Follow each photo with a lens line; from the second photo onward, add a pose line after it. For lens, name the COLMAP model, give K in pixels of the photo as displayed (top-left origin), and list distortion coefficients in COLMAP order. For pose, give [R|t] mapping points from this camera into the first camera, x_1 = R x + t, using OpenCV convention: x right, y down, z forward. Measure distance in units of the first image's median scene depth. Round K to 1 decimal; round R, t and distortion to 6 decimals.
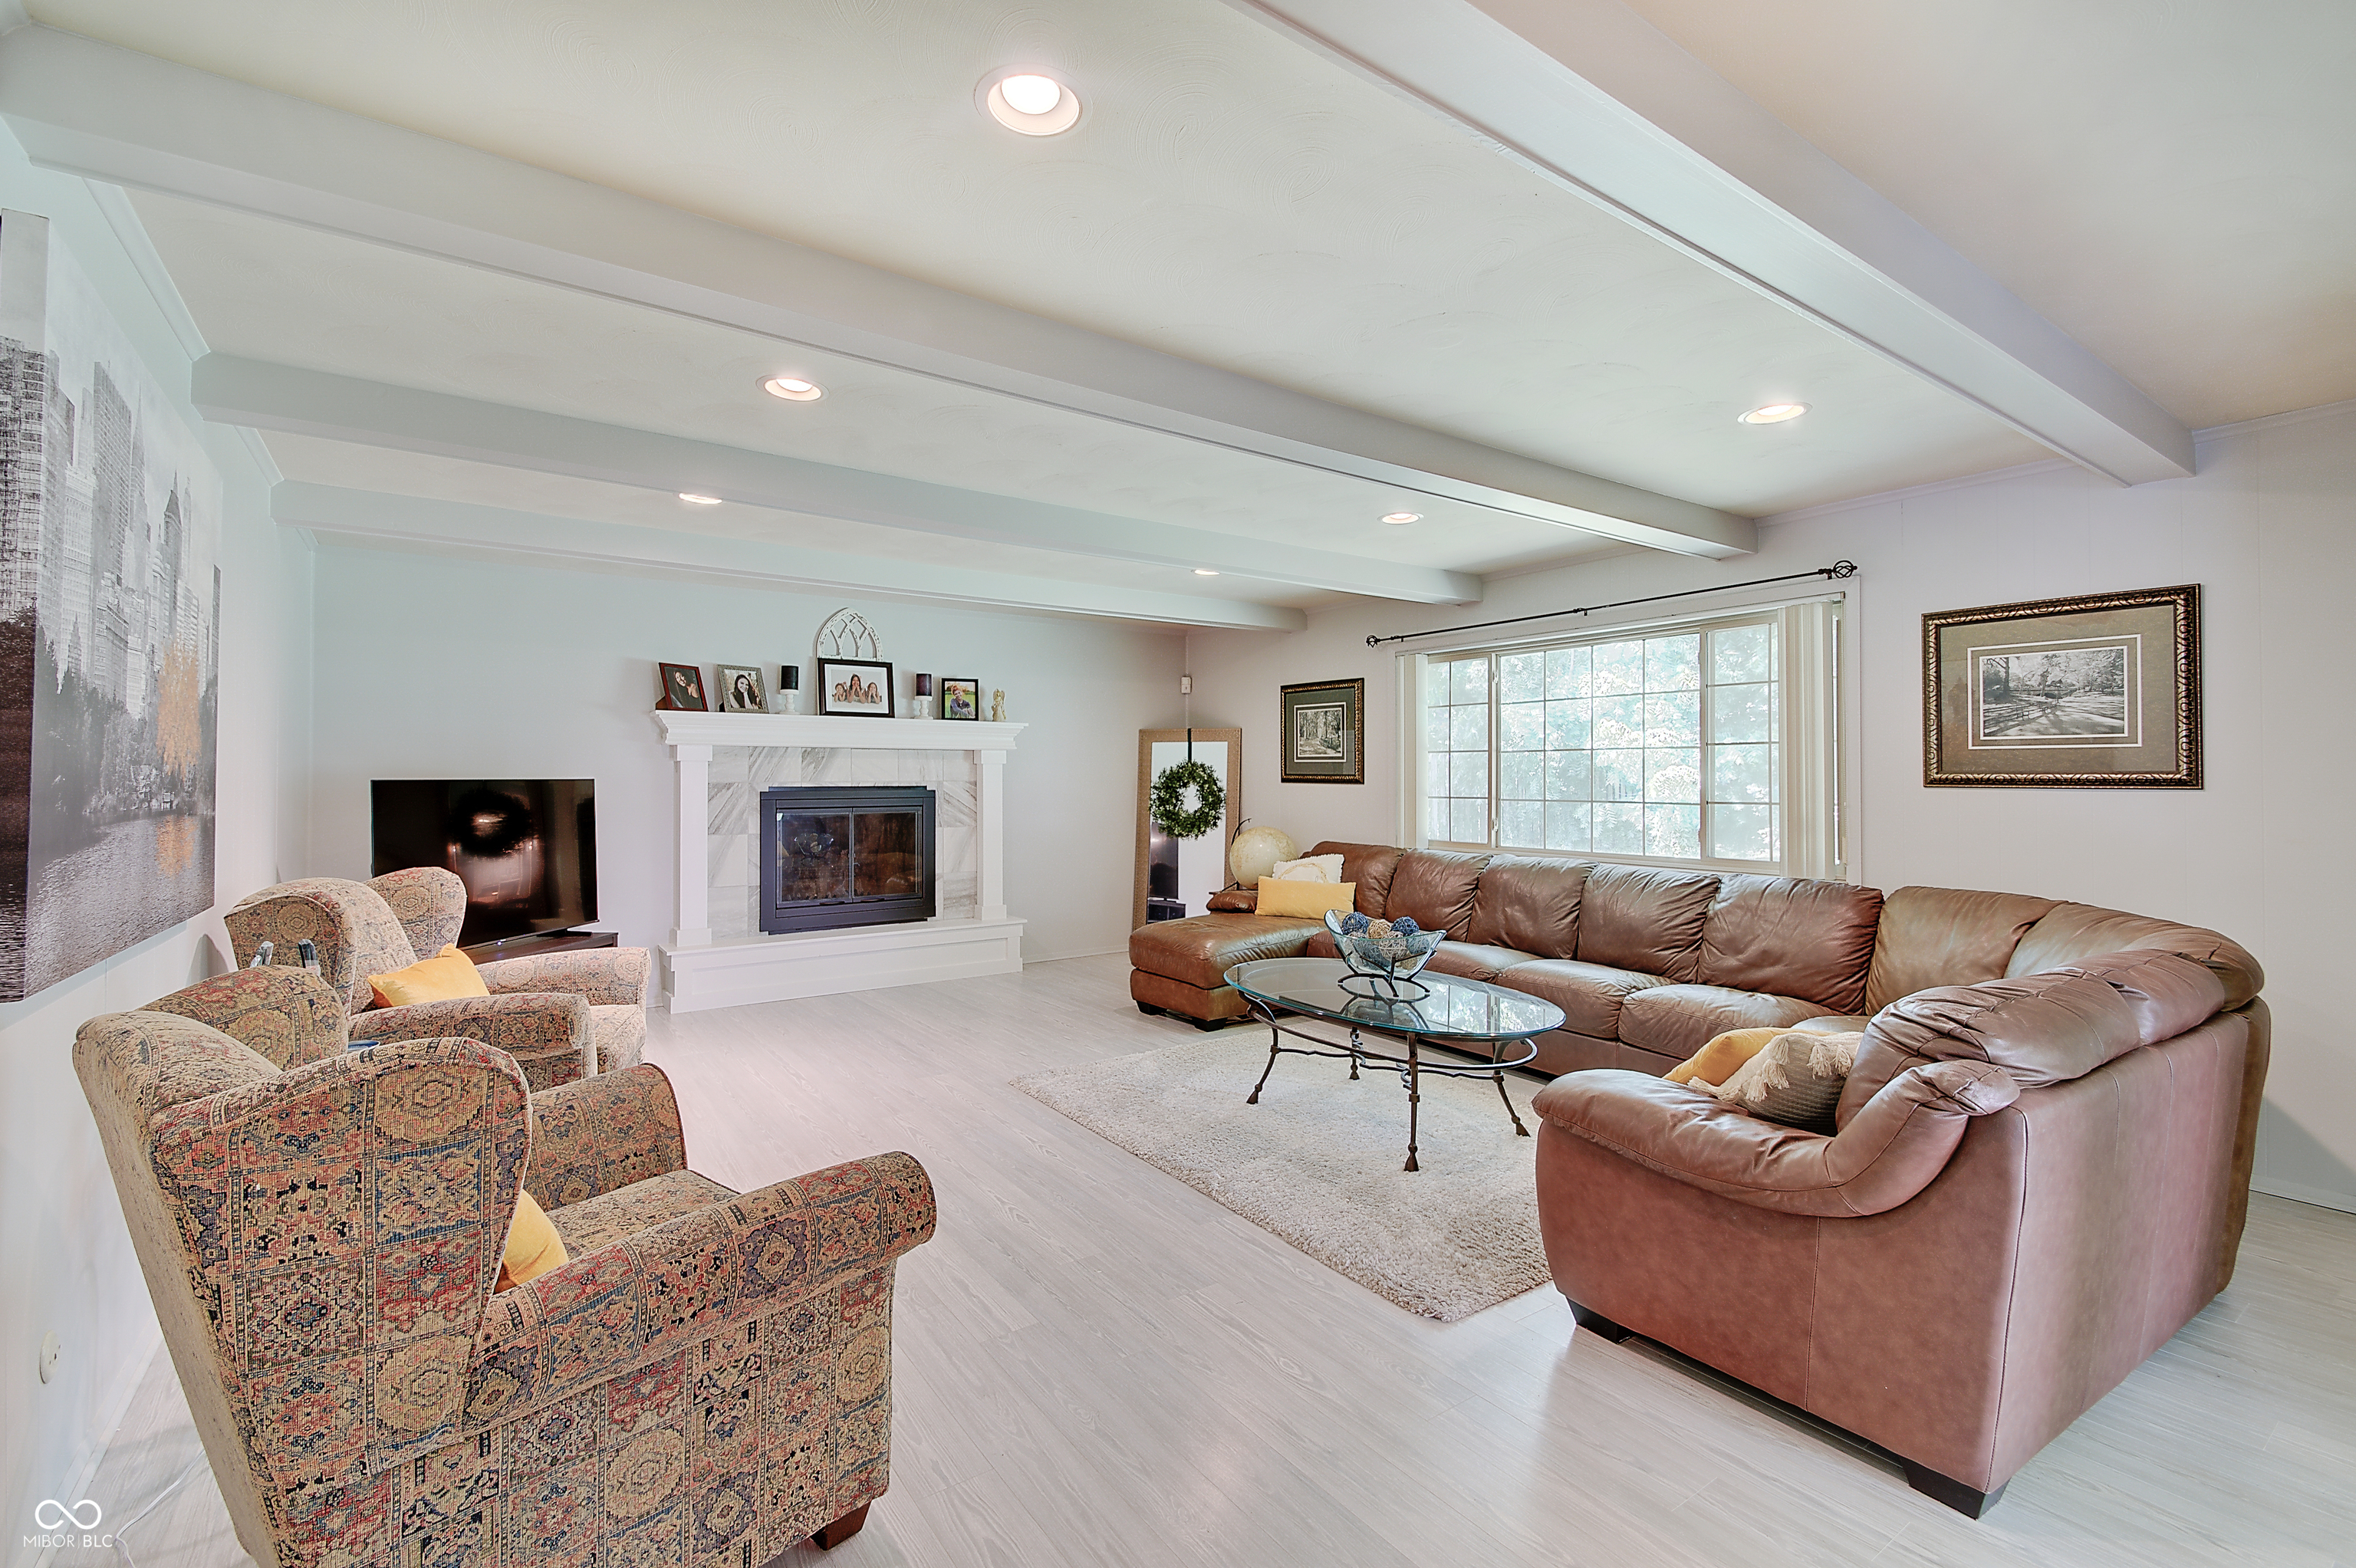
lens RADIAL K [[1028.9, 0, 1148.0], [0, 1028.9, 772.1], [0, 0, 1]] dist [0.001145, 0.000035]
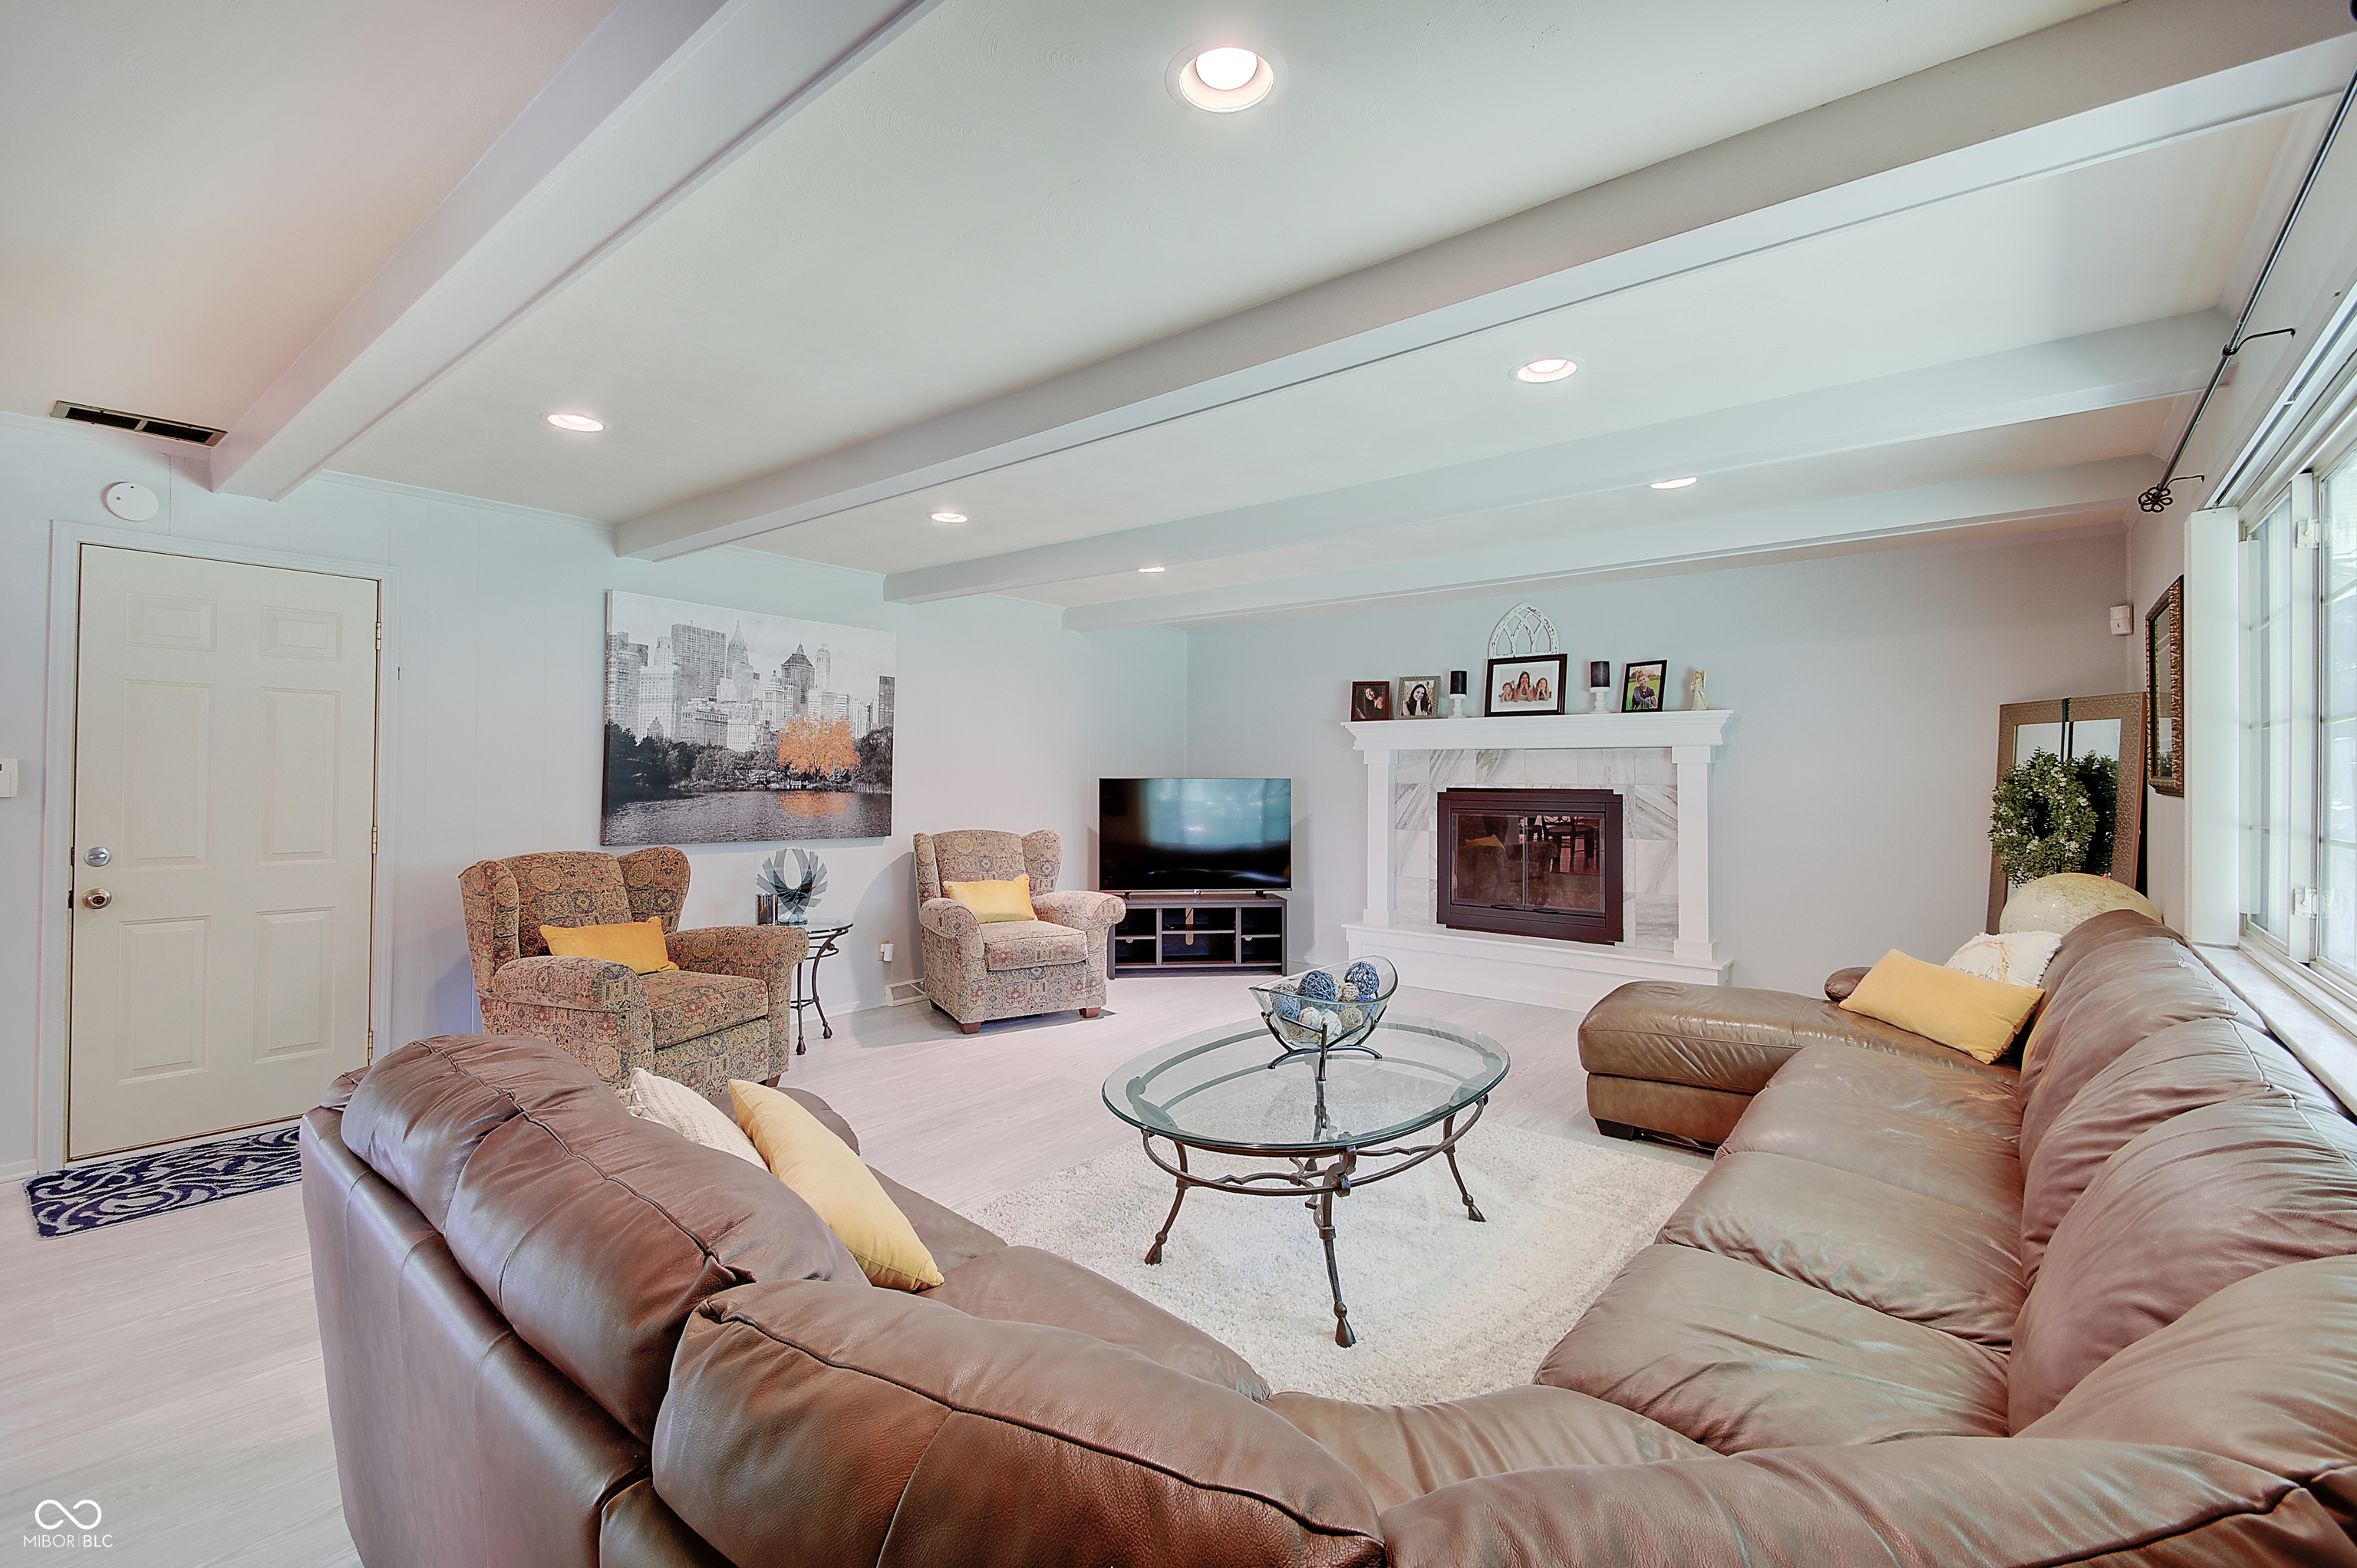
lens RADIAL K [[1029.4, 0, 1148.5], [0, 1029.4, 772.1], [0, 0, 1]] dist [0.001145, 0.000035]
pose [[0.267236, -0.002794, -0.963627, 0.528419], [0.000669, 0.999996, -0.002714, 0.000788], [0.963631, 0.000081, 0.267236, 0.396225]]
